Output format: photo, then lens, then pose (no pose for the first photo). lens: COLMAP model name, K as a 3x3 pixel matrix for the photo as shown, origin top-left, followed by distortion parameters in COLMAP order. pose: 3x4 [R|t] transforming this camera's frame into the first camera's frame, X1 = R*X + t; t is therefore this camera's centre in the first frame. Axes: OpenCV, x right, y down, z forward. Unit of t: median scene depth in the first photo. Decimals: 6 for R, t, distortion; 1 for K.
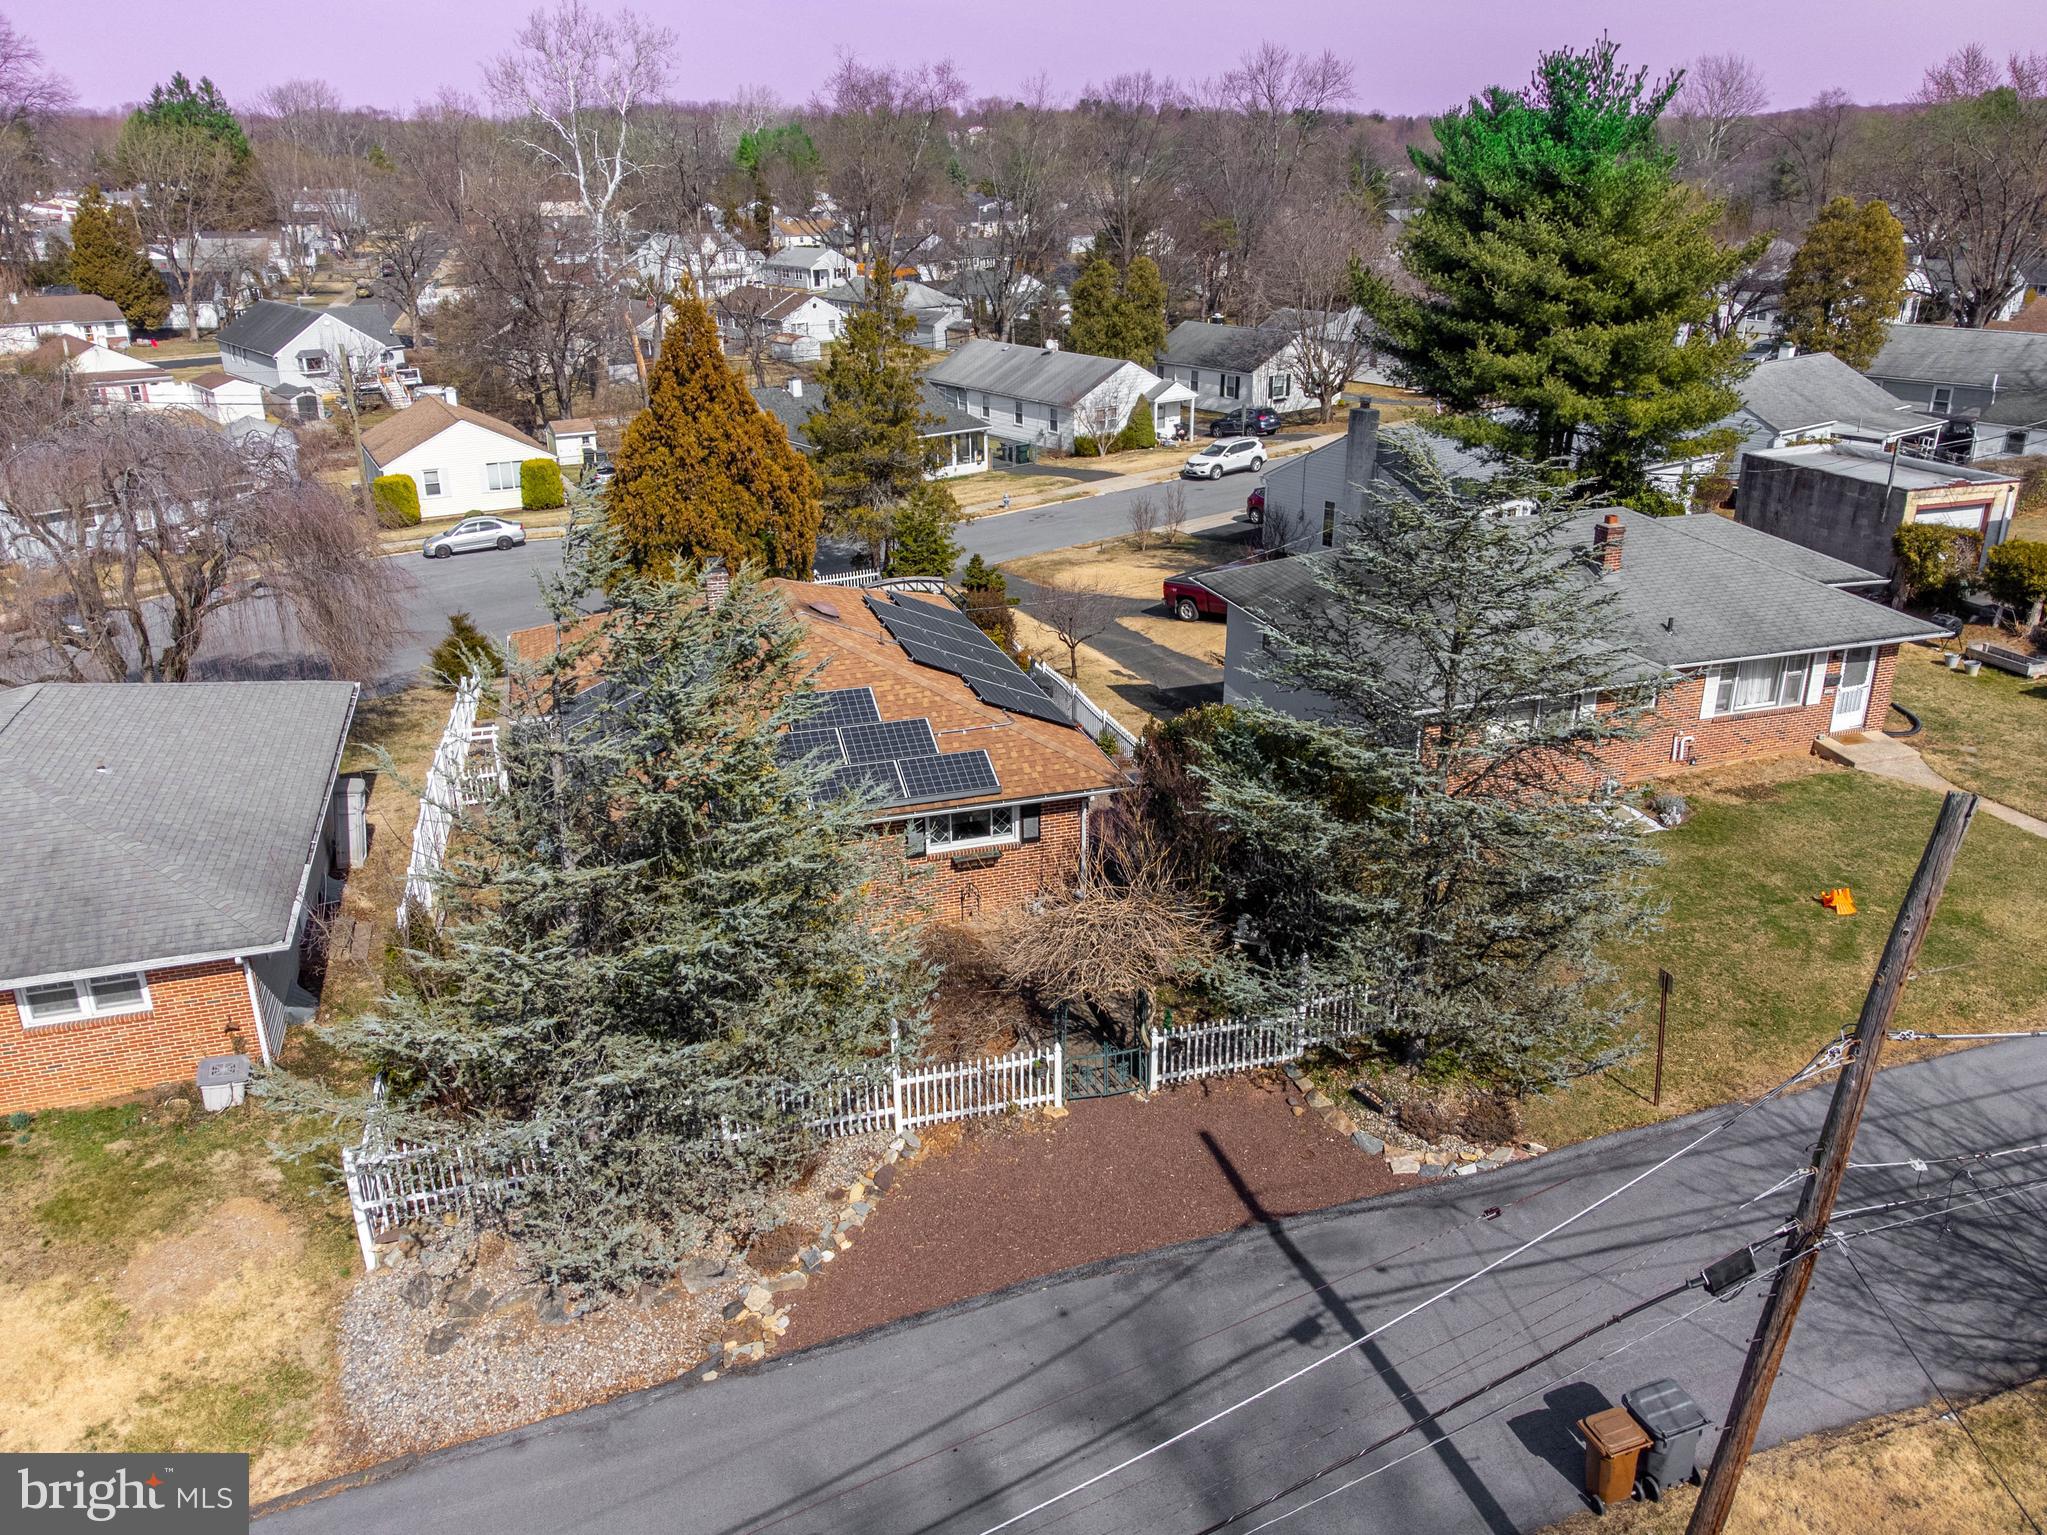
lens RADIAL K [[1507.6, 0, 1023.5], [0, 1507.6, 767.5], [0, 0, 1]] dist [0.007364, 0.029645]
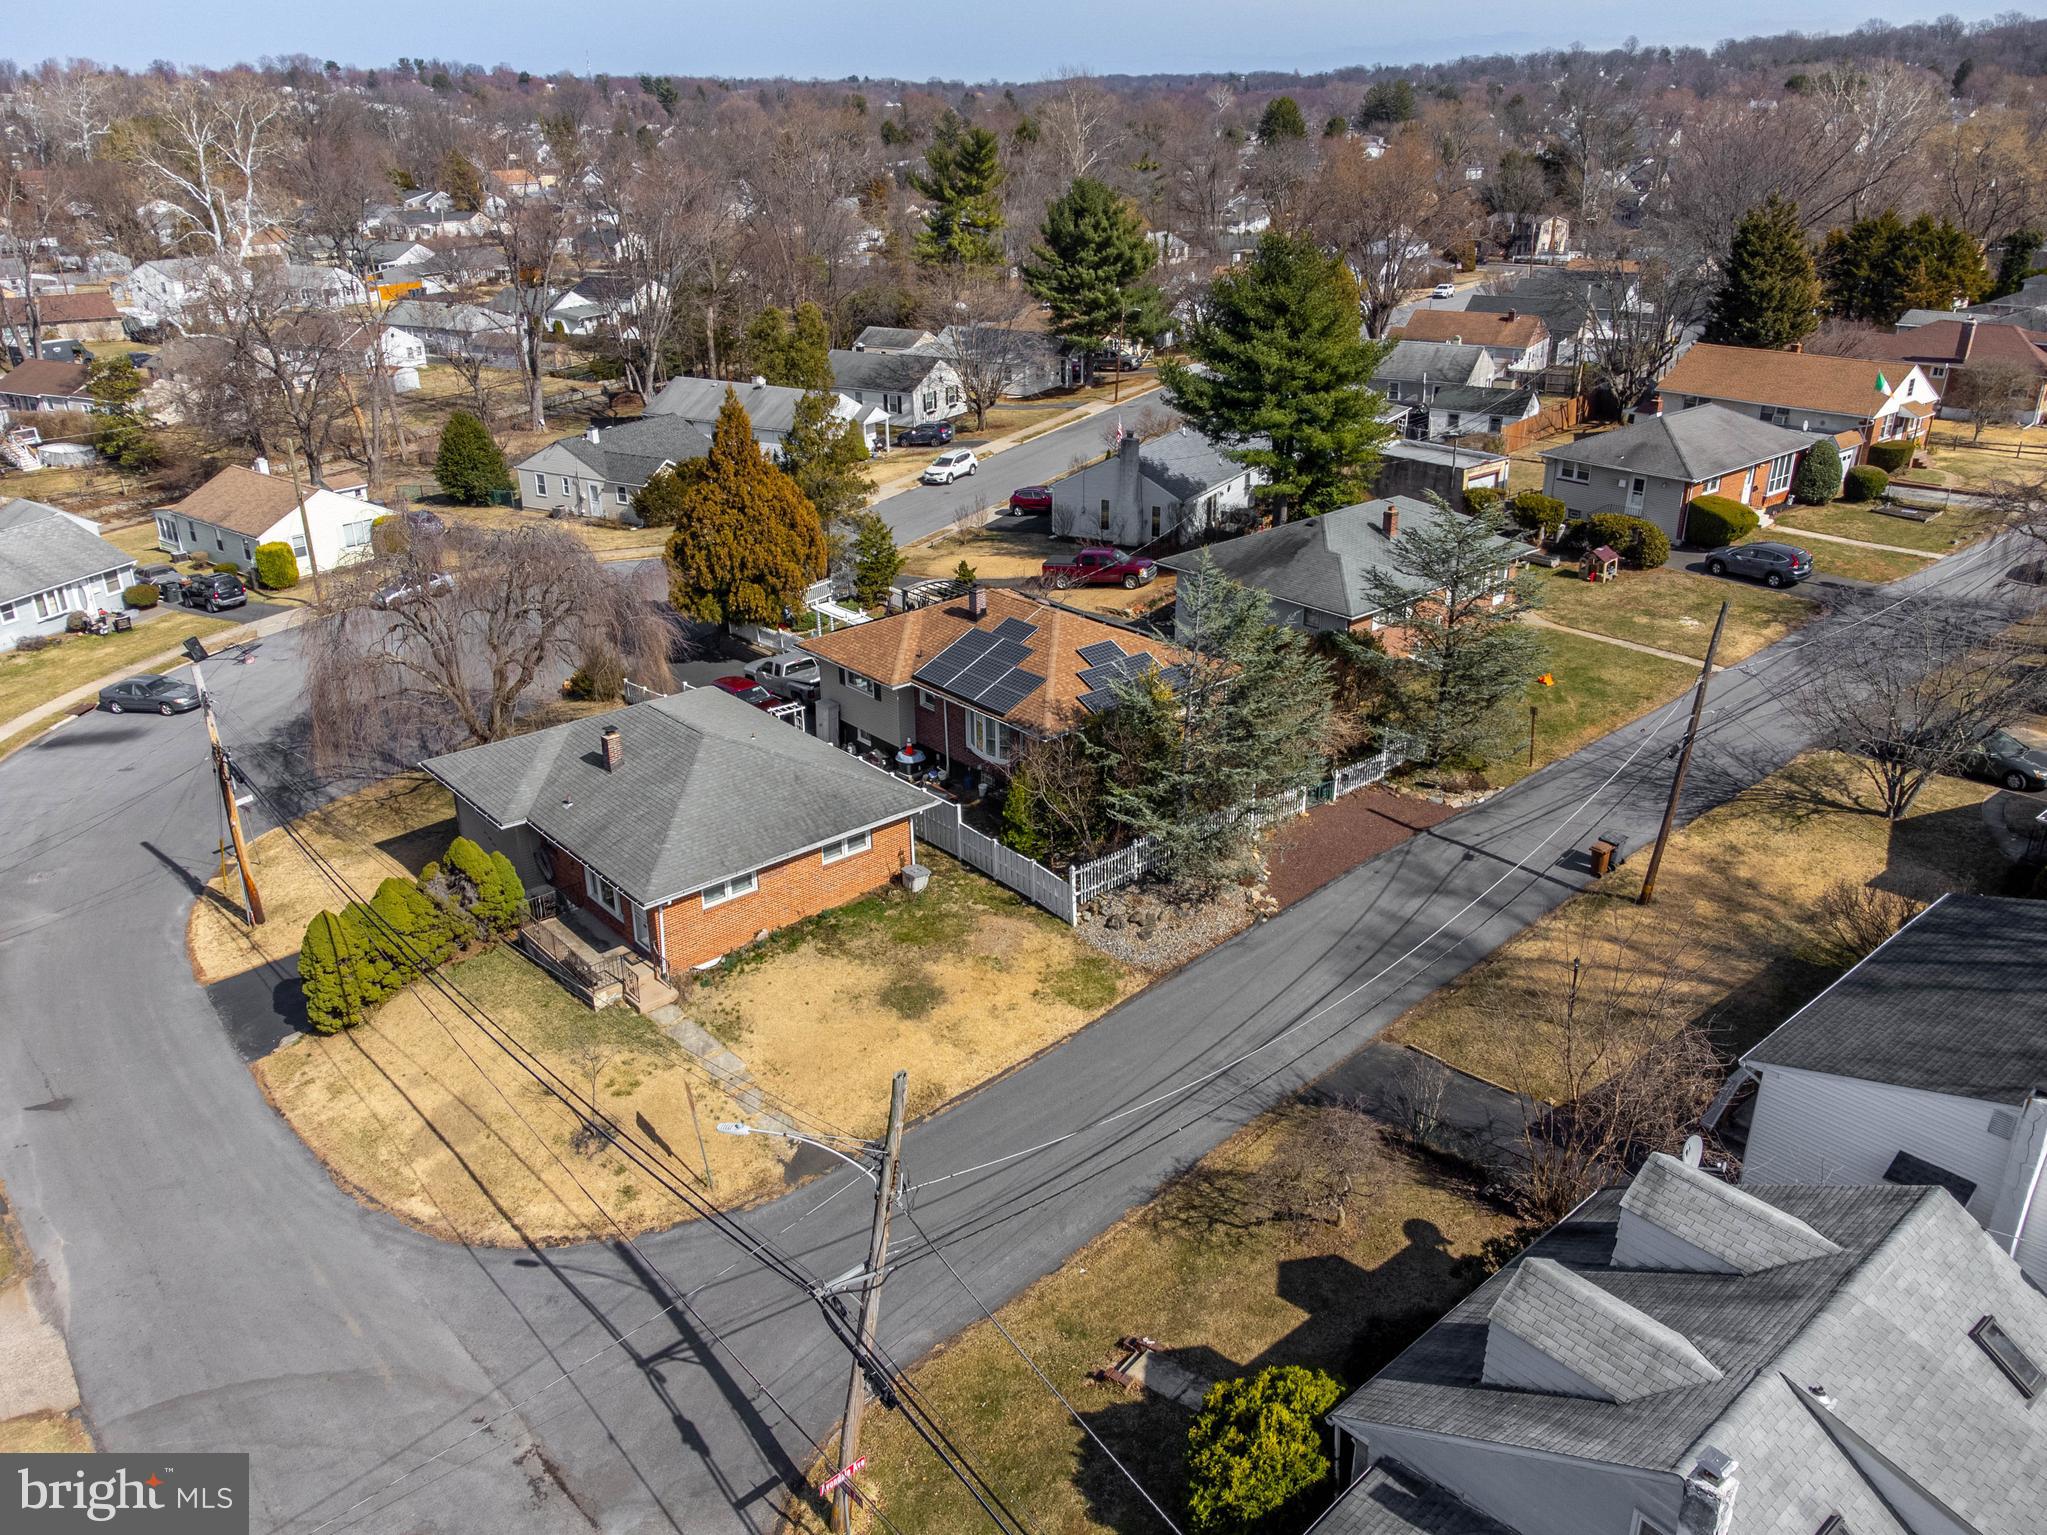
lens RADIAL K [[1507.6, 0, 1023.5], [0, 1507.6, 767.5], [0, 0, 1]] dist [0.007364, 0.029645]
pose [[0.920253, -0.154910, 0.359358, -0.621951], [0.146754, 0.987906, 0.050050, -0.003490], [-0.362765, 0.006679, 0.931857, -0.484804]]
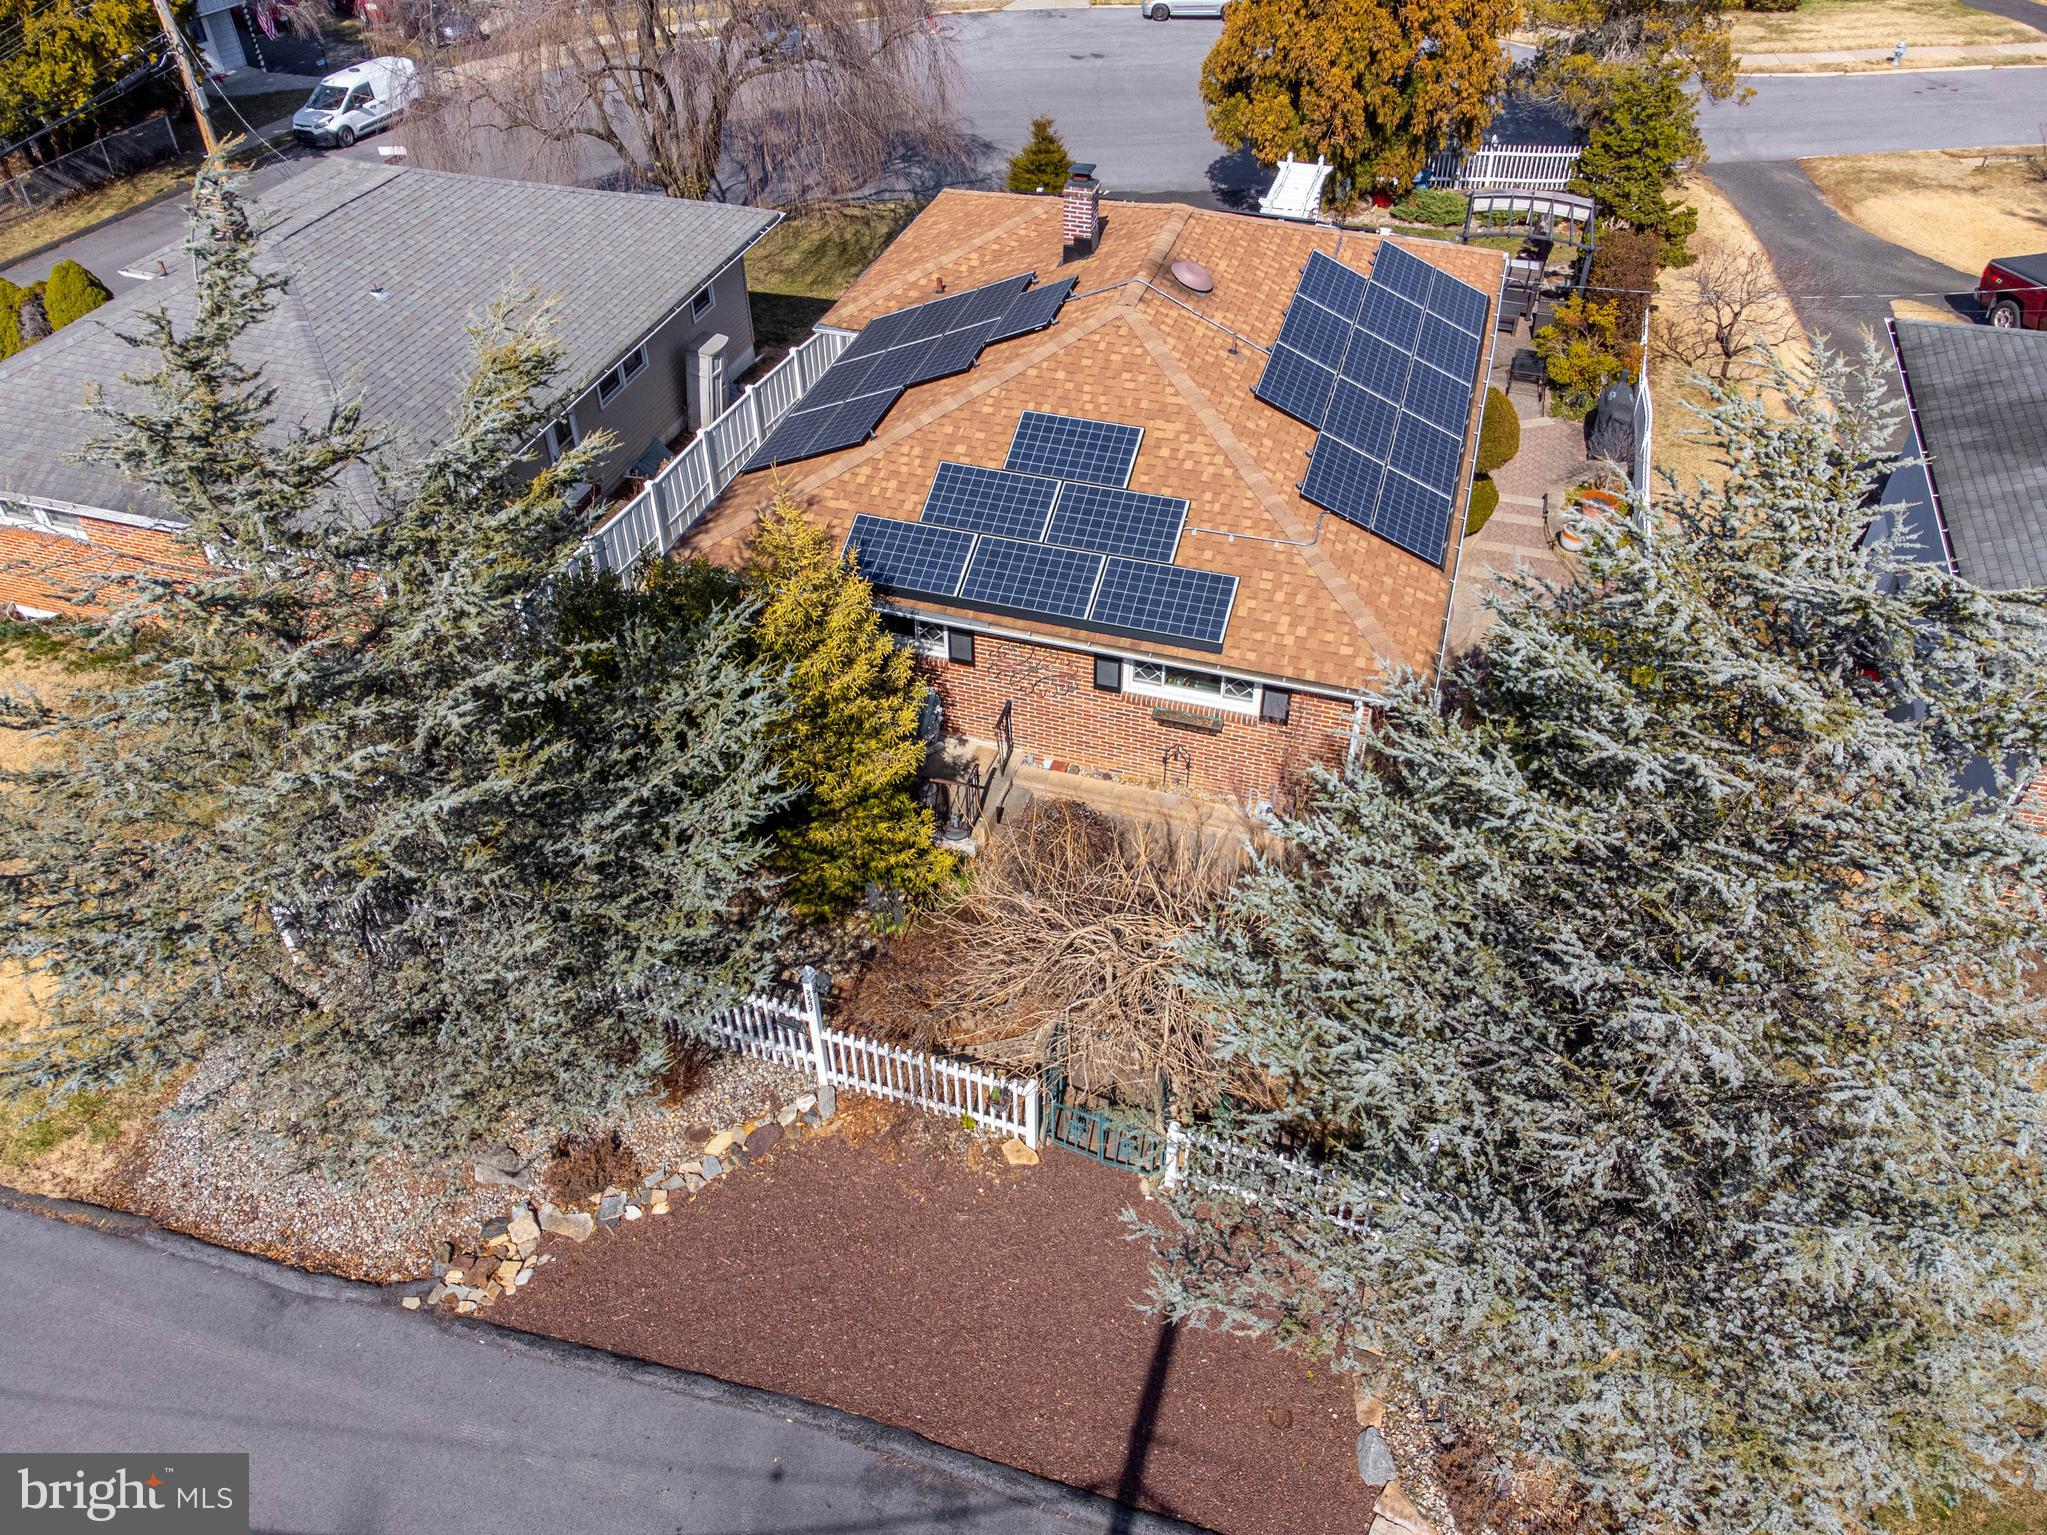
lens RADIAL K [[1507.6, 0, 1023.5], [0, 1507.6, 767.5], [0, 0, 1]] dist [0.007364, 0.029645]
pose [[0.824202, 0.377161, -0.422422, 0.140526], [-0.216356, 0.899073, 0.380601, -0.113923], [0.523336, -0.222299, 0.822619, 0.250620]]
